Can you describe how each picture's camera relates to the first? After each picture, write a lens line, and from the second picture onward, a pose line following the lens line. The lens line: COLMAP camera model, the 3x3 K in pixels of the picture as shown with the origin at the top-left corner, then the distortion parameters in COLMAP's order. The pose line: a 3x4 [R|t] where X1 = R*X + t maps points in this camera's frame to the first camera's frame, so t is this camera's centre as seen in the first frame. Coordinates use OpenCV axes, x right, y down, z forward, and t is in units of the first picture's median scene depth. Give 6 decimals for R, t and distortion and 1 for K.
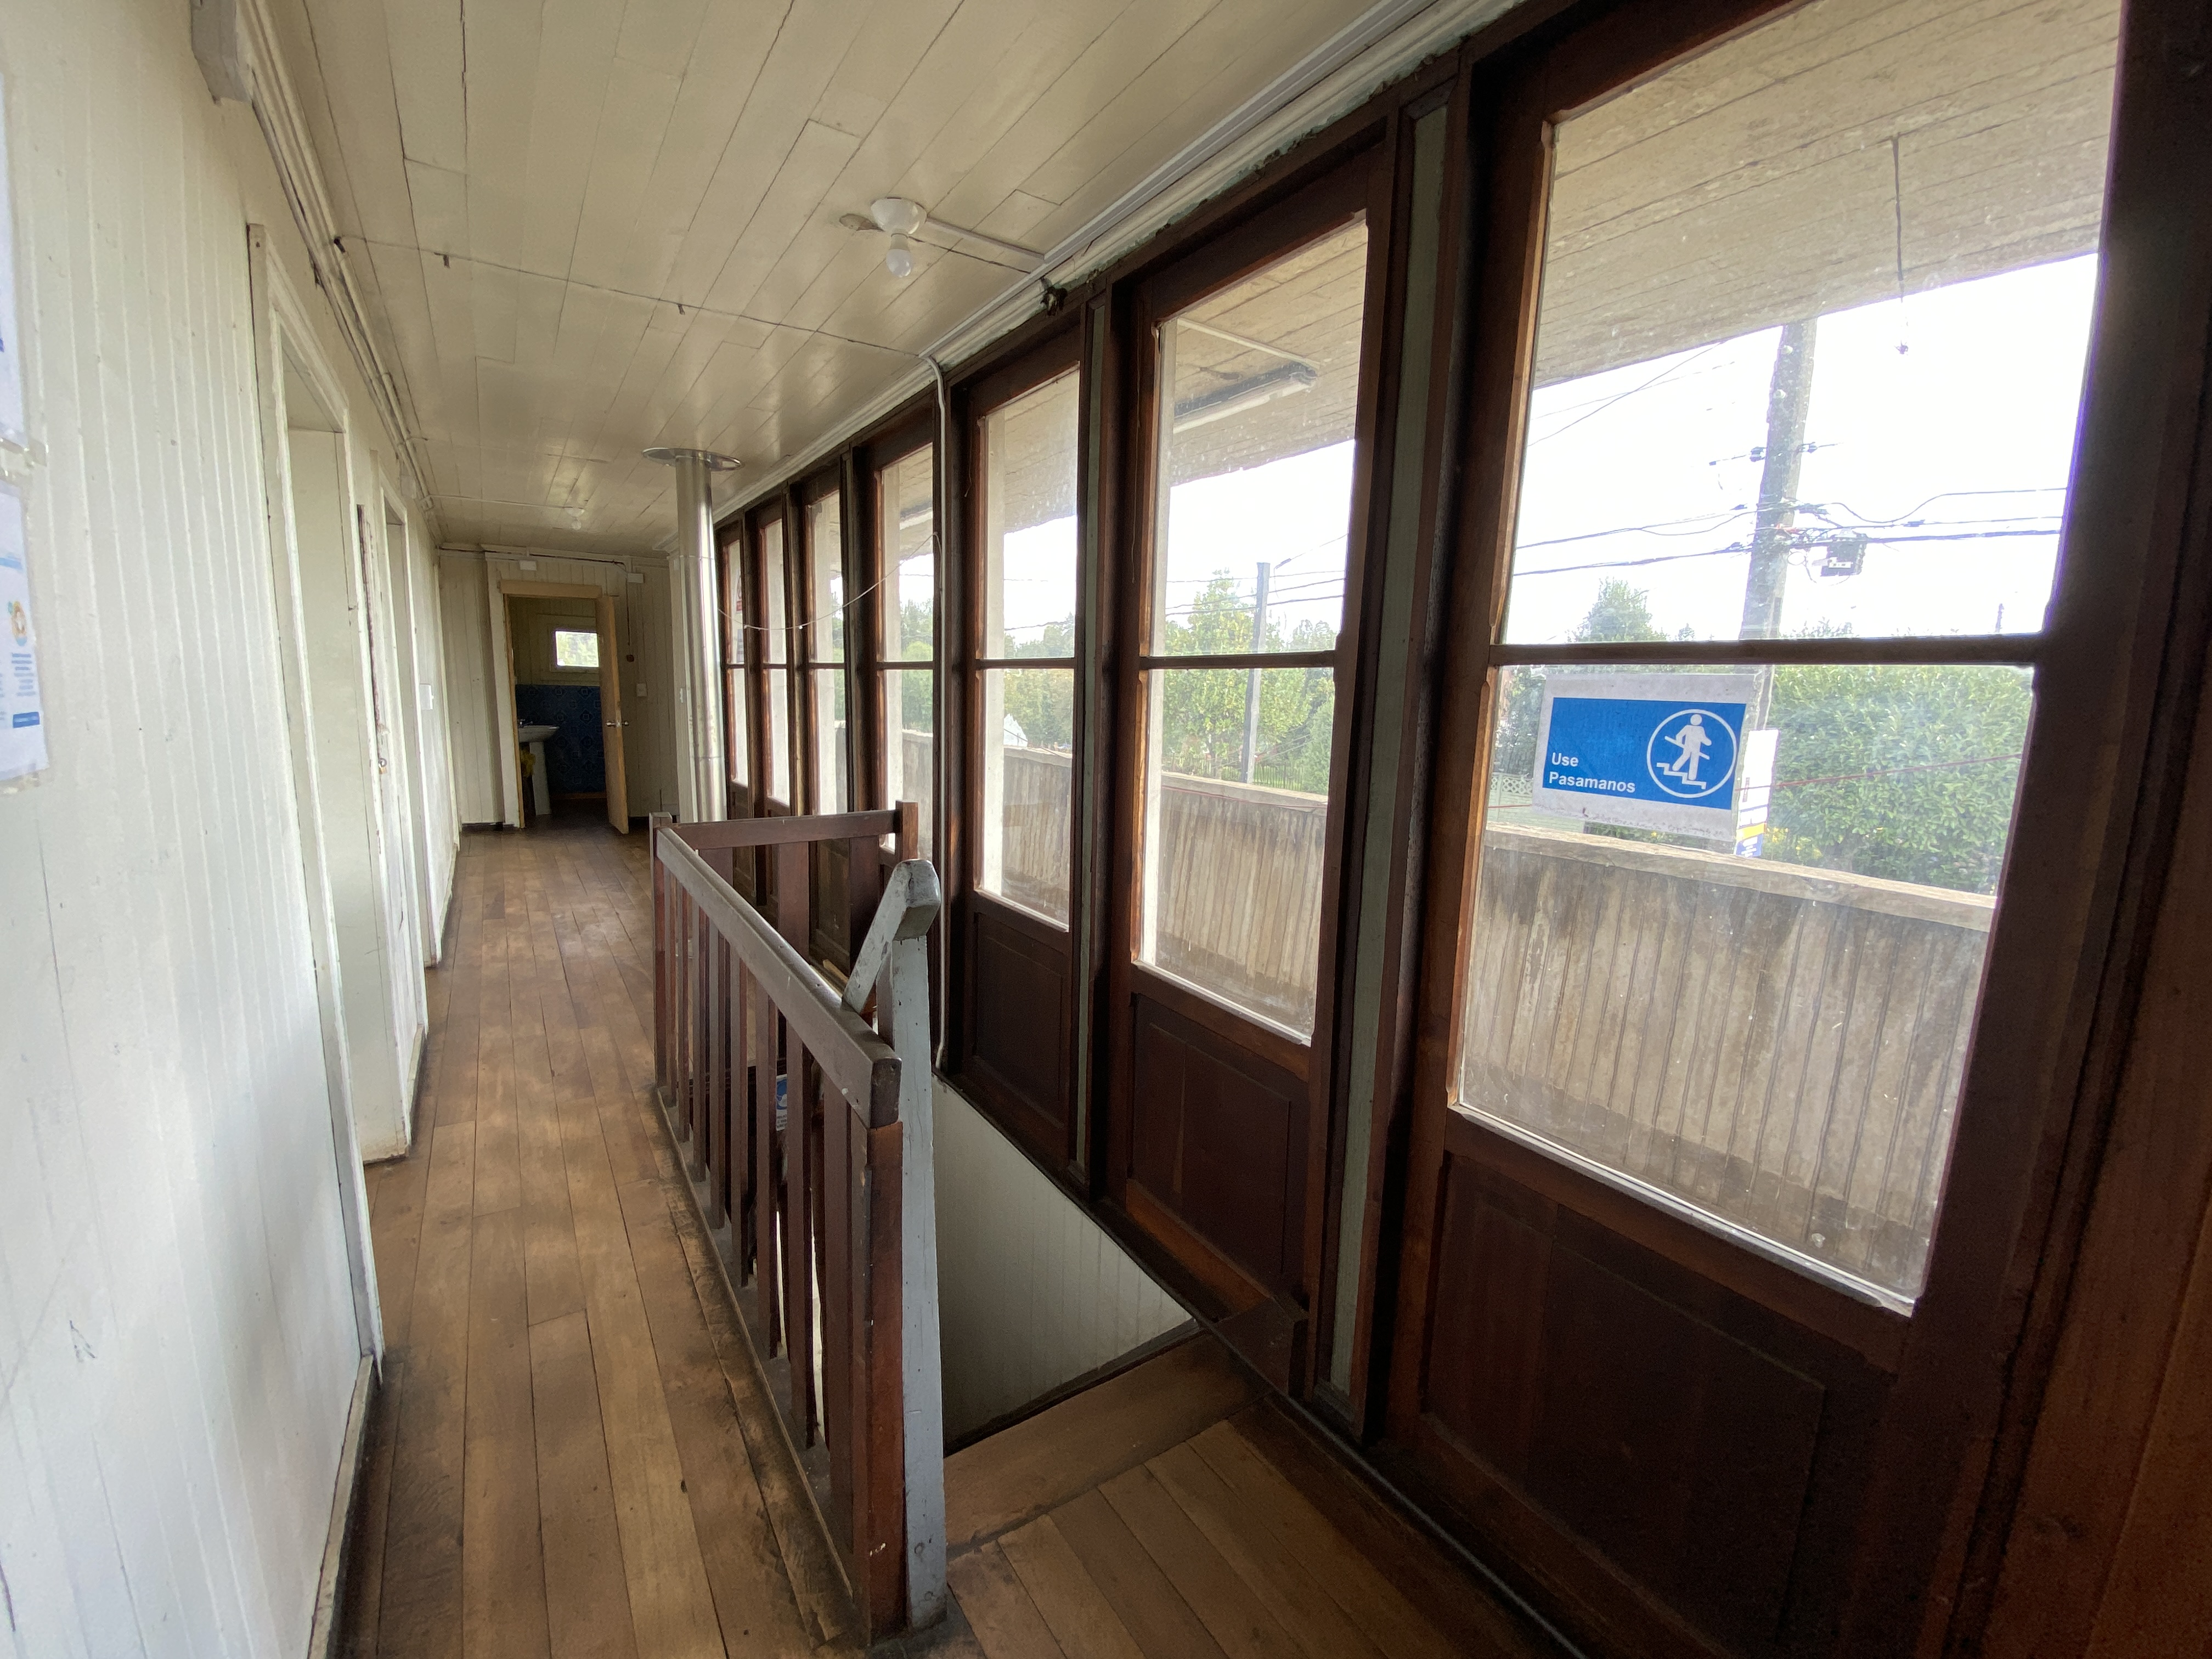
lens RADIAL K [[913.6, 0, 1111.4], [0, 913.6, 813.8], [0, 0, 1]] dist [-0.004718, -0.000770]
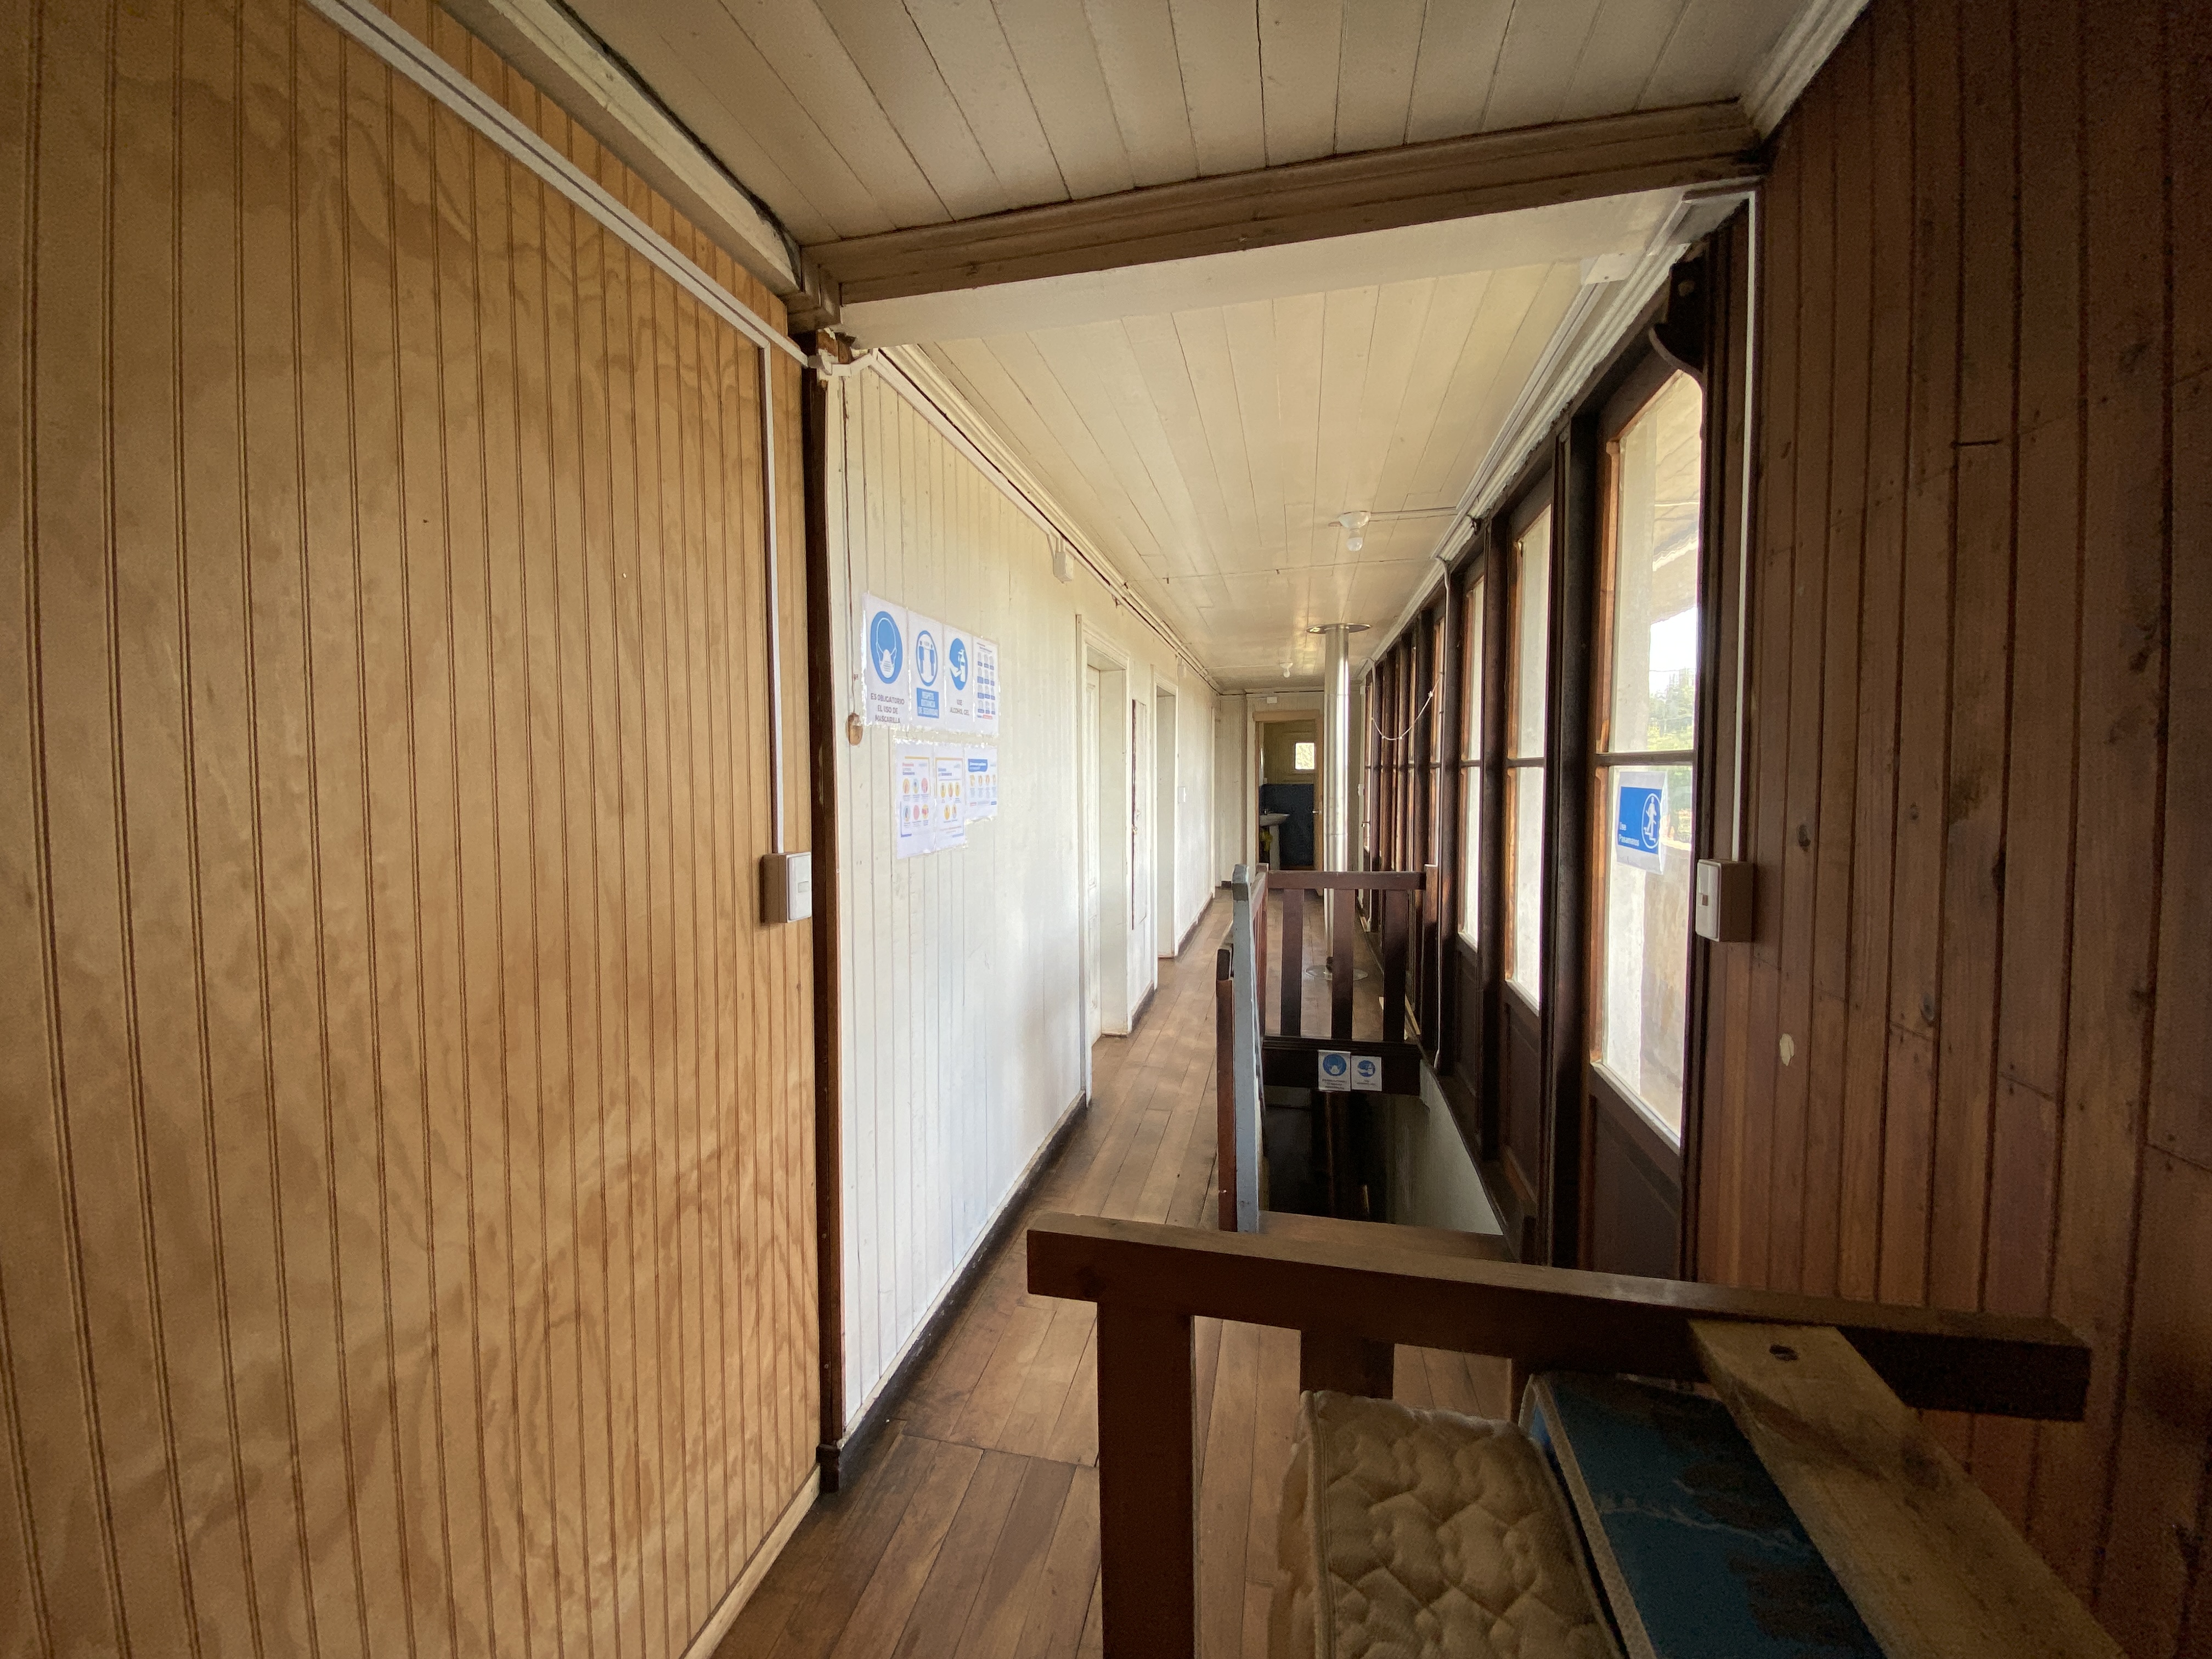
lens RADIAL K [[913.6, 0, 1098.4], [0, 913.6, 820.6], [0, 0, 1]] dist [-0.004718, -0.000770]
pose [[0.688416, 0.018374, -0.725083, 0.500013], [-0.088848, 0.994287, -0.059160, 0.050347], [0.719854, 0.105148, 0.686115, -0.348658]]
